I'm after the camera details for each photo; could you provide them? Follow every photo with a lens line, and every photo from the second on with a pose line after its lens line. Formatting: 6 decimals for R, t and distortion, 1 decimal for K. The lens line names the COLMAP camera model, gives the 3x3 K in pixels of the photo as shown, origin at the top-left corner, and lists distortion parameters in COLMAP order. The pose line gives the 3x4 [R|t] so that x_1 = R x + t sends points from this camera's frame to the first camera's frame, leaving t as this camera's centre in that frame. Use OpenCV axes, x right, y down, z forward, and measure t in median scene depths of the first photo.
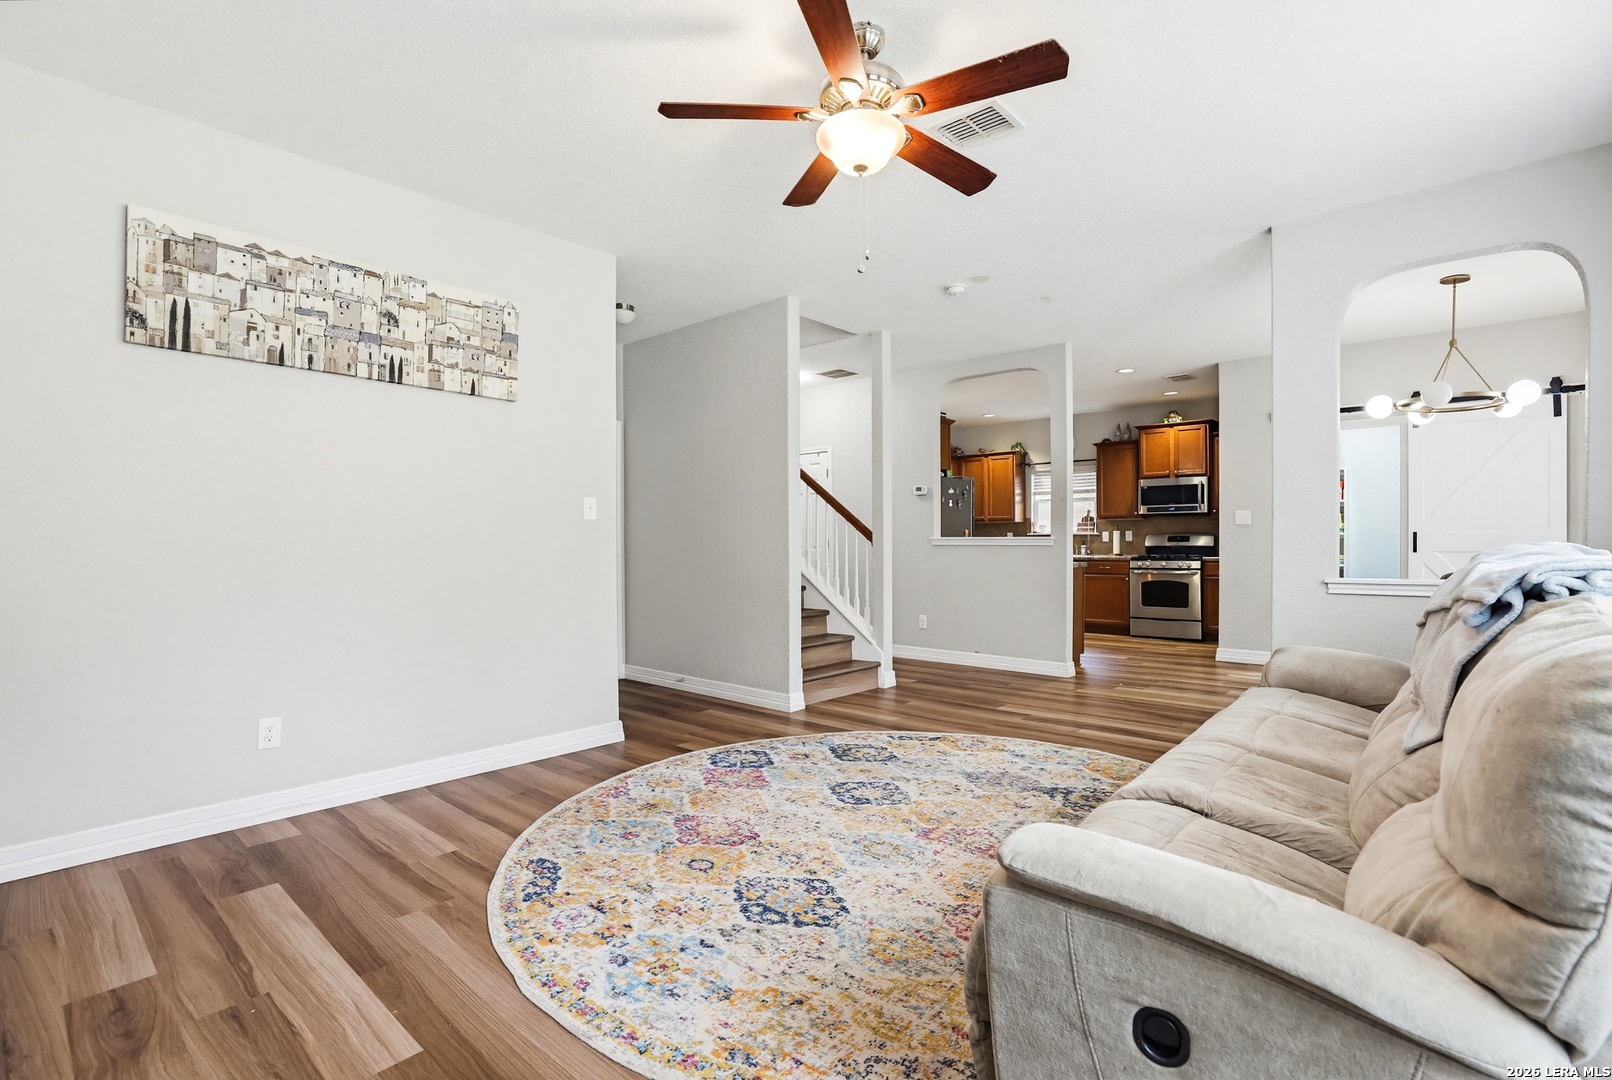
lens RADIAL K [[752.0, 0, 808.2], [0, 752.0, 538.7], [0, 0, 1]] dist [-0.033898, 0.007812]
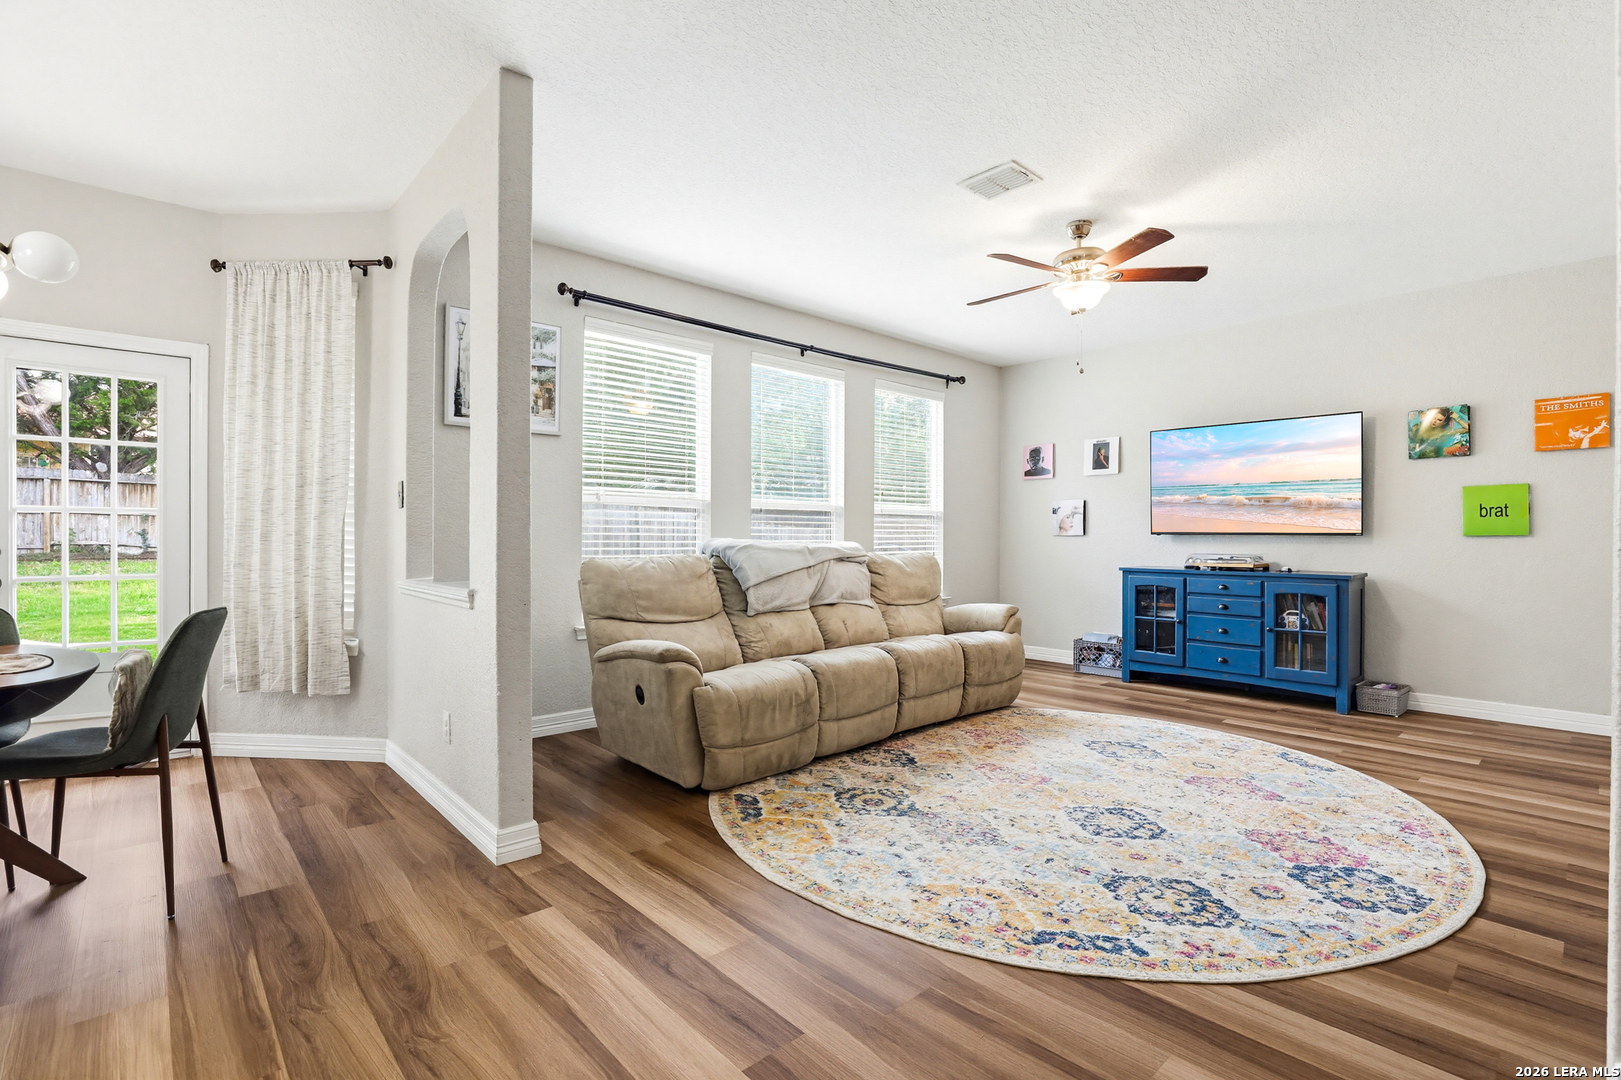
lens RADIAL K [[756.2, 0, 822.9], [0, 756.2, 551.5], [0, 0, 1]] dist [-0.033898, 0.007812]
pose [[-0.995574, -0.001070, 0.093973, 0.318743], [0.000470, 0.999866, 0.016366, 0.005822], [-0.093978, 0.016338, -0.995440, 1.786307]]
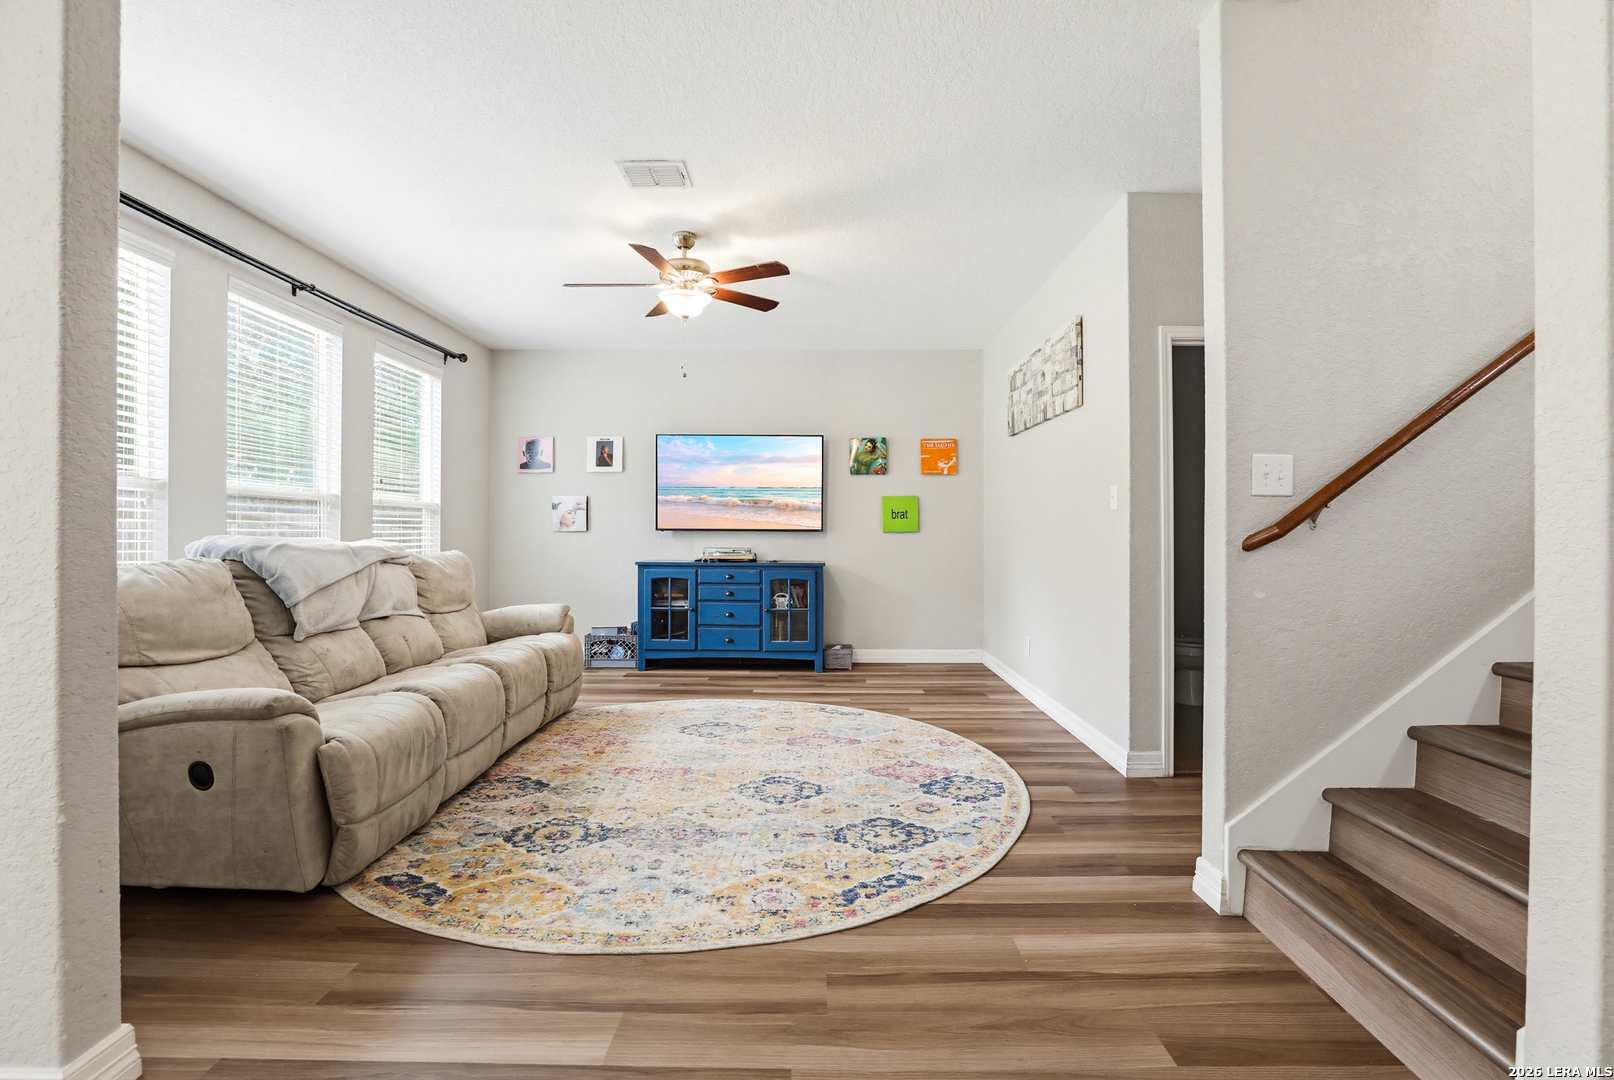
lens RADIAL K [[752.9, 0, 818.3], [0, 752.9, 543.6], [0, 0, 1]] dist [-0.033898, 0.007812]
pose [[-0.749370, 0.009820, -0.662079, 0.648280], [0.001651, 0.999915, 0.012962, 0.003868], [0.662150, 0.008620, -0.749322, 1.656727]]
